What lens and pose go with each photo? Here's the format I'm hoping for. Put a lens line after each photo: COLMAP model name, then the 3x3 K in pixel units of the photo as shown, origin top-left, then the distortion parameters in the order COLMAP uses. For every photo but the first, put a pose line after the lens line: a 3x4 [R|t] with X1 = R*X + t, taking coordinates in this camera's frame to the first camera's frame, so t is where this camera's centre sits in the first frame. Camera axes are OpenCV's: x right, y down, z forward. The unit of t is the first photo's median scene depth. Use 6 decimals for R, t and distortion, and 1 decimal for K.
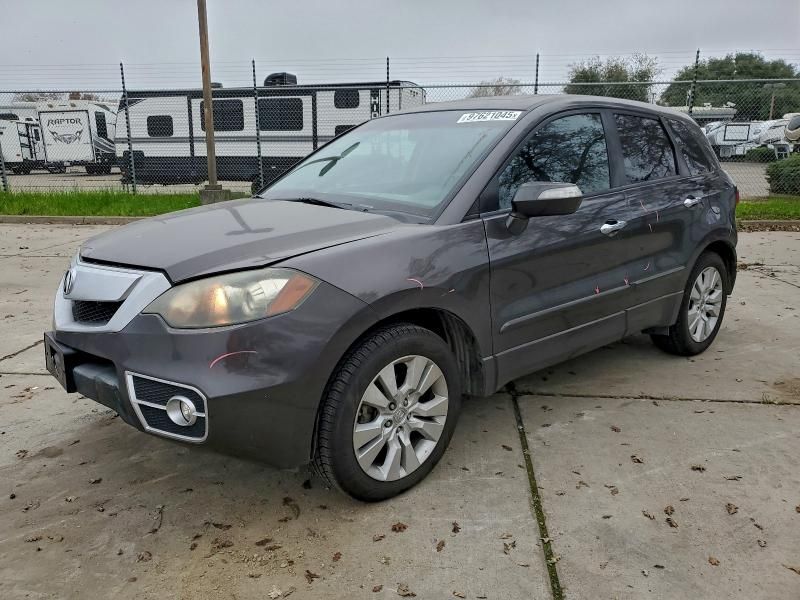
lens RADIAL K [[709.4, 0, 400.0], [0, 709.4, 300.0], [0, 0, 1]] dist [-0.098577, 0.129212]
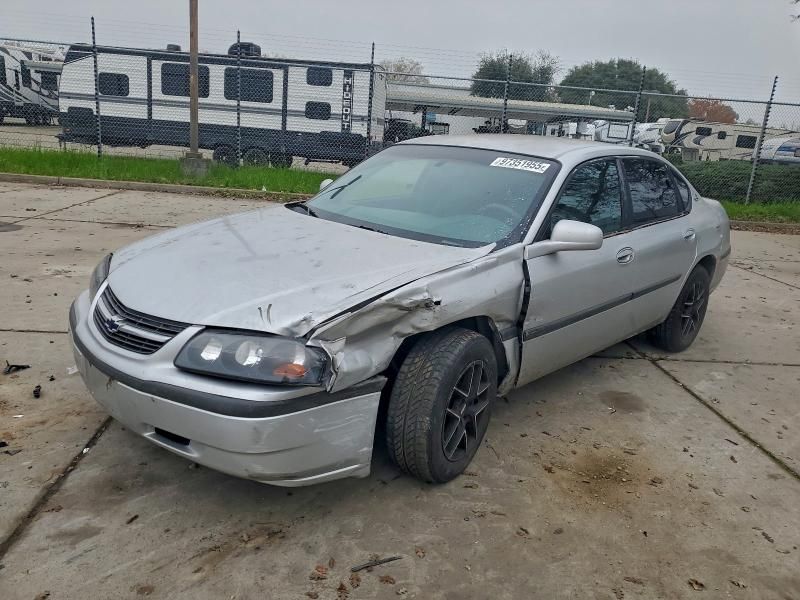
lens RADIAL K [[709.4, 0, 400.0], [0, 709.4, 300.0], [0, 0, 1]] dist [-0.098577, 0.129212]
pose [[0.975030, 0.027213, 0.220398, -0.169992], [-0.036205, 0.998664, 0.036864, -0.001279], [-0.219101, -0.043923, 0.974713, -0.039743]]
